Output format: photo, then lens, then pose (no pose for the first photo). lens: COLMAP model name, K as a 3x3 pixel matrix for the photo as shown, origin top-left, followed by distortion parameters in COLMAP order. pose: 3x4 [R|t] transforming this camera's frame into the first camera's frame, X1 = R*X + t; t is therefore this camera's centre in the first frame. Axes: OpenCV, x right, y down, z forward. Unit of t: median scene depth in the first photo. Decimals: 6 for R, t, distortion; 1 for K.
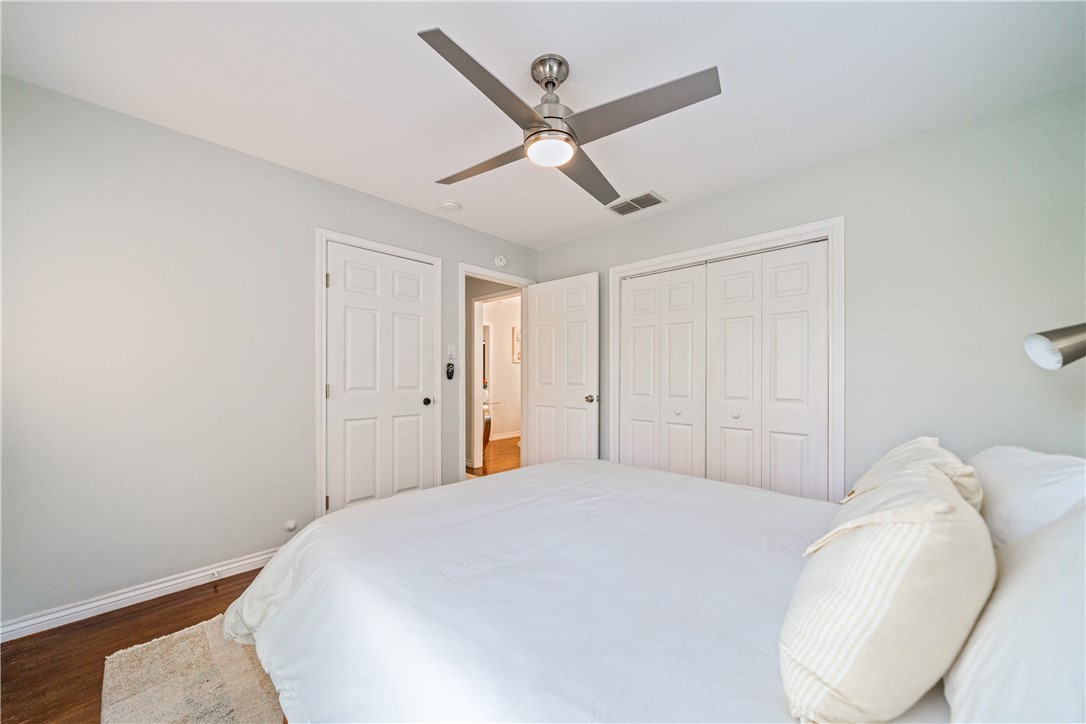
lens RADIAL K [[386.6, 0, 539.6], [0, 386.6, 380.7], [0, 0, 1]] dist [-0.000156, -0.000020]
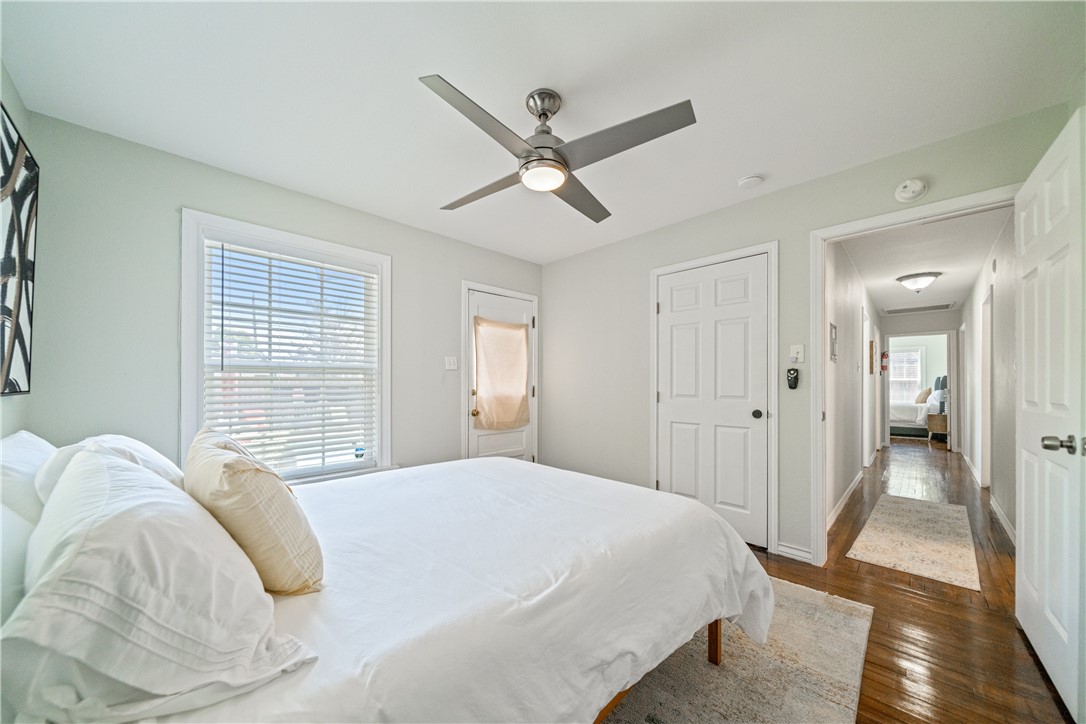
lens RADIAL K [[386.6, 0, 539.6], [0, 386.6, 380.7], [0, 0, 1]] dist [-0.000156, -0.000020]
pose [[-0.018373, -0.008898, -0.999792, 0.624437], [-0.010881, 0.999903, -0.008699, -0.008448], [0.999772, 0.010719, -0.018468, 0.566429]]
